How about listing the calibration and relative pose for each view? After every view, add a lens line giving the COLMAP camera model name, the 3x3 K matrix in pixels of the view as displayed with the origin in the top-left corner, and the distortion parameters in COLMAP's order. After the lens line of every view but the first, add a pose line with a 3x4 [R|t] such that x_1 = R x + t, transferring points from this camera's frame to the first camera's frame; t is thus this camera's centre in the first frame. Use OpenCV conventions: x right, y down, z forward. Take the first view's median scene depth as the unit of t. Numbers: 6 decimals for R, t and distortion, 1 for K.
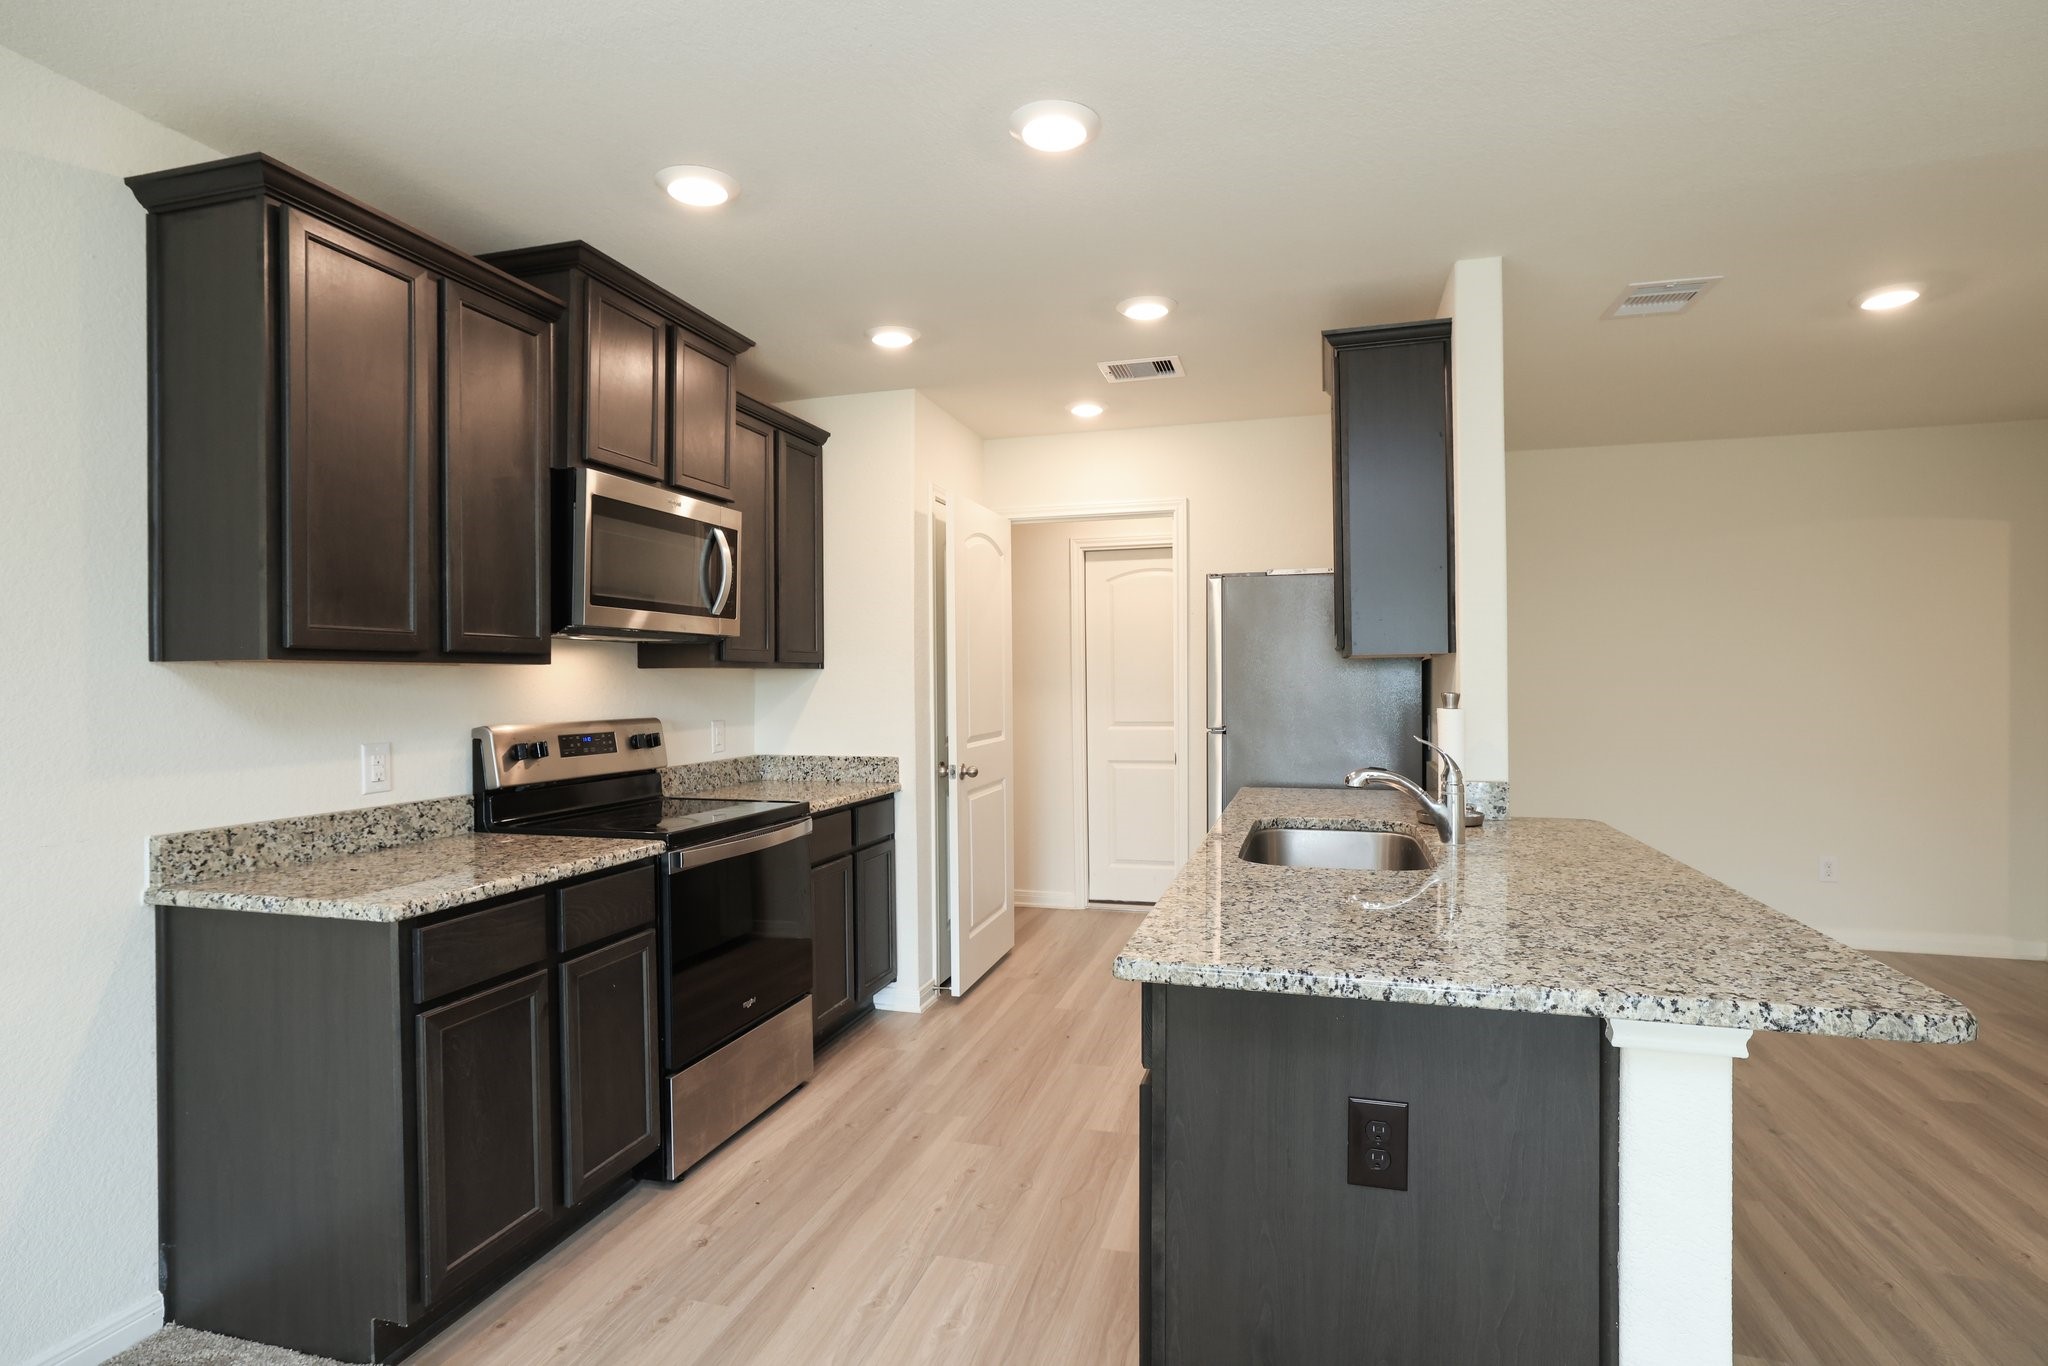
lens RADIAL K [[1026.4, 0, 1024.0], [0, 1026.4, 683.0], [0, 0, 1]] dist [-0.012449, 0.000209]
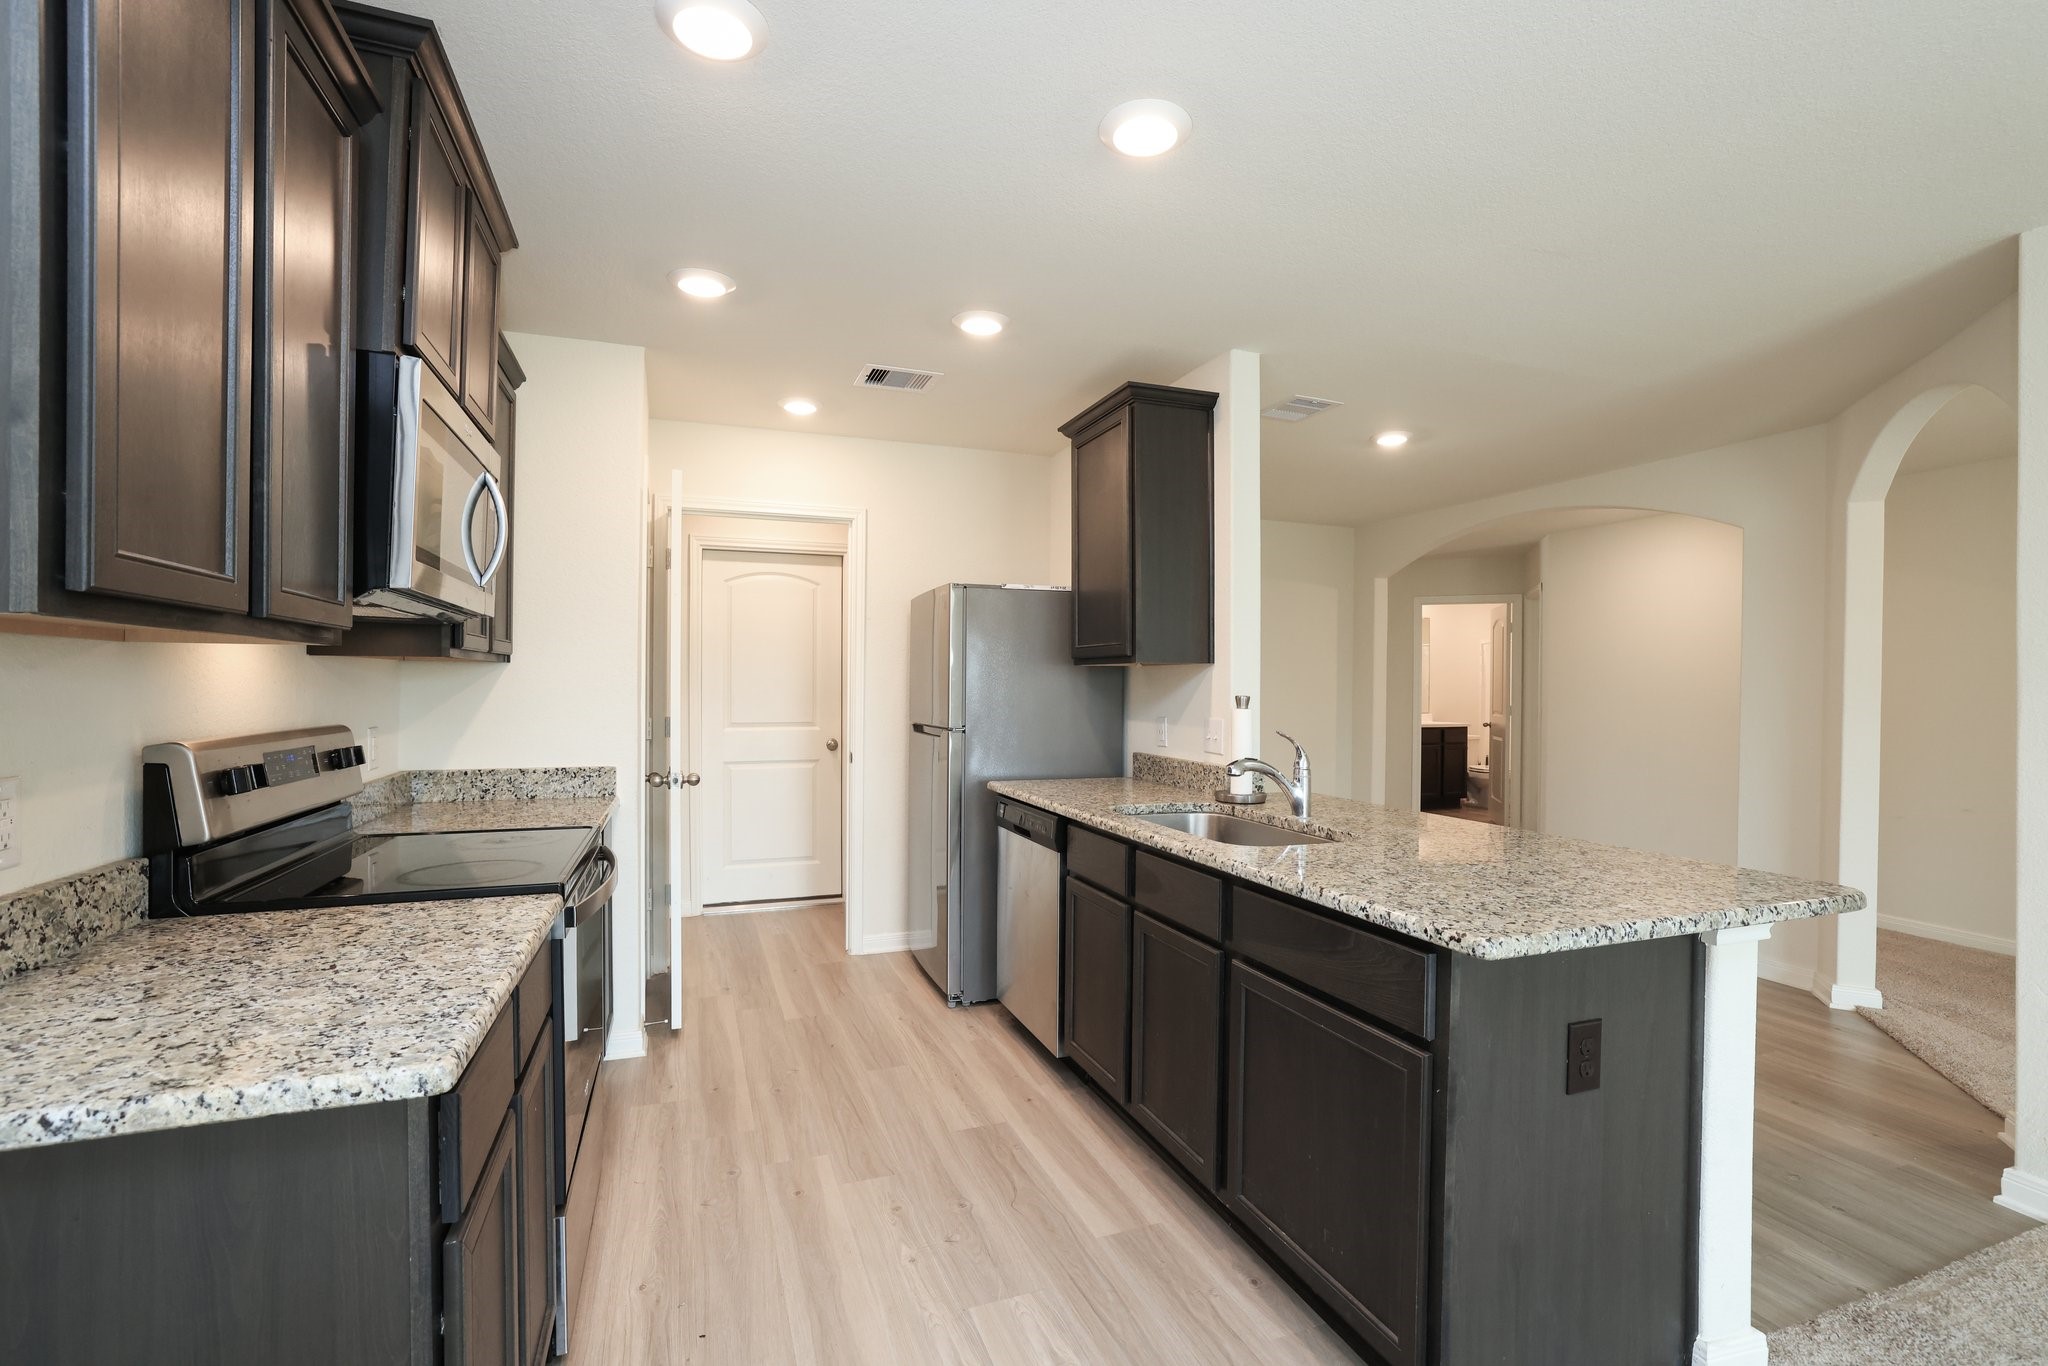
lens RADIAL K [[903.6, 0, 1024.0], [0, 903.6, 683.0], [0, 0, 1]] dist [-0.039076, 0.020296]
pose [[0.801788, 0.013511, 0.597456, -0.403813], [-0.011035, 0.999909, -0.007803, 0.005384], [-0.597507, -0.000337, 0.801863, 0.254634]]
